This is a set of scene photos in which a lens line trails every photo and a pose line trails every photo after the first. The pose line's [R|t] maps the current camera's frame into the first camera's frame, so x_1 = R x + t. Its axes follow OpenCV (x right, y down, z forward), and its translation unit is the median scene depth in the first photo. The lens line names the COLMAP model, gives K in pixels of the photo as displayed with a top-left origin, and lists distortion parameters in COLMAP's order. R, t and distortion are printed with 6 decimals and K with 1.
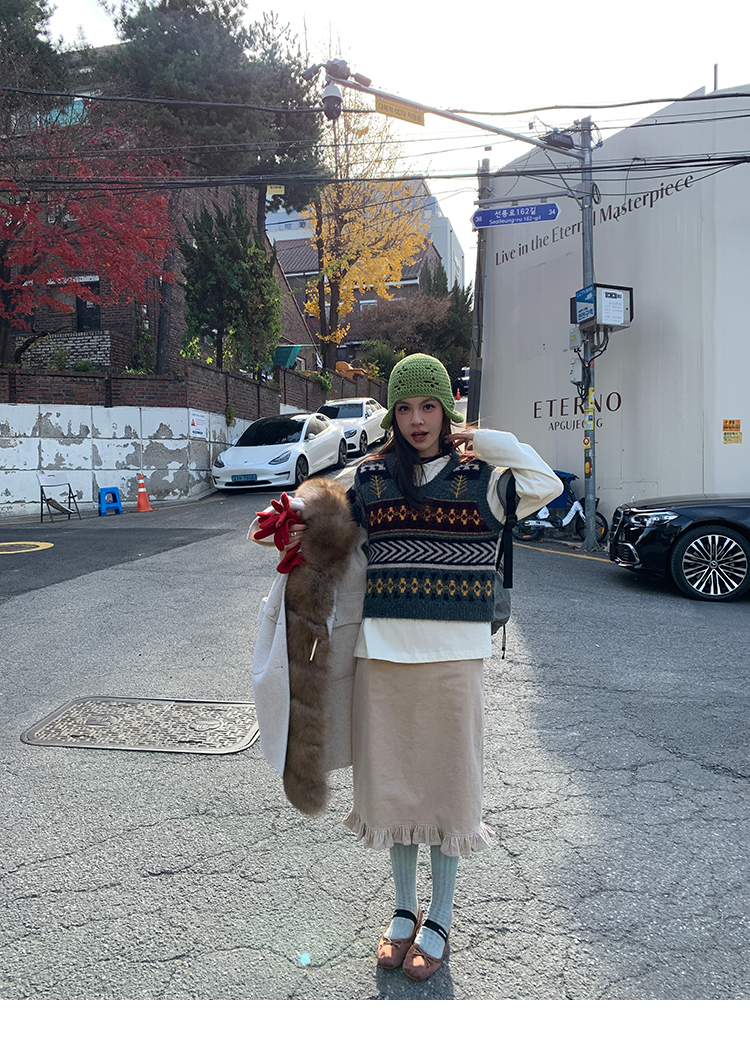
lens RADIAL K [[813.5, 0, 375.0], [0, 813.5, 530.0], [0, 0, 1]] dist [-0.116846, -0.001796]
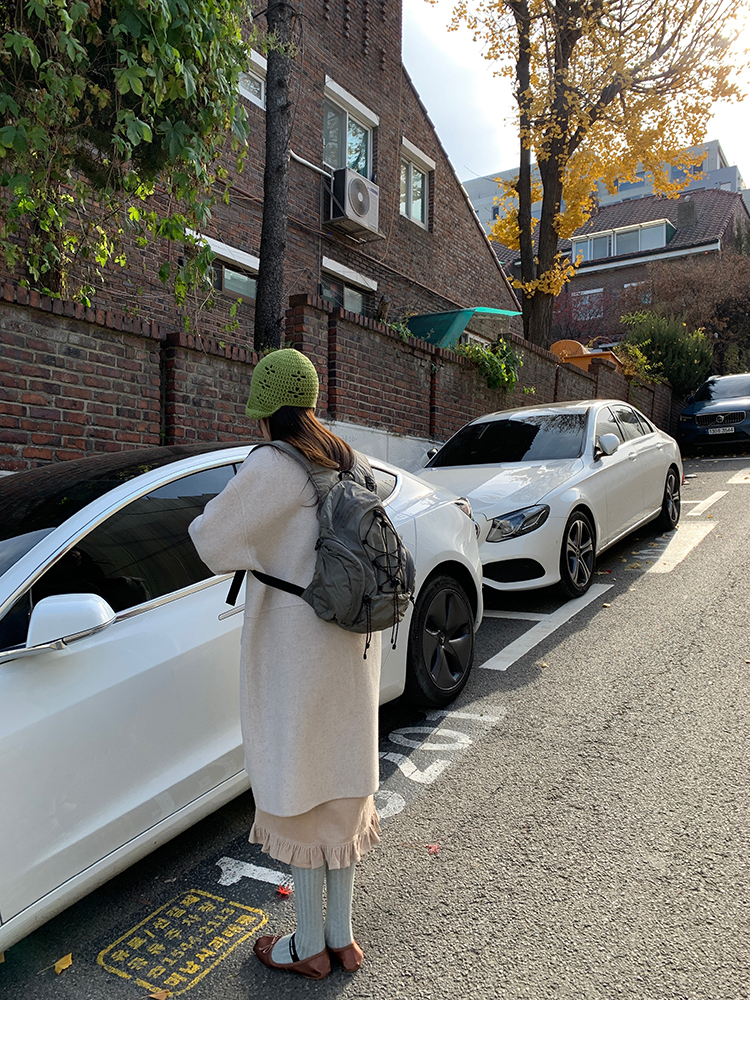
lens RADIAL K [[798.3, 0, 378.5], [0, 798.3, 502.3], [0, 0, 1]] dist [0.059835, -0.001838]
pose [[0.947478, 0.008082, -0.319718, 0.014987], [-0.033118, 0.996786, -0.072948, -0.179998], [0.318101, 0.079706, 0.944701, 1.275919]]
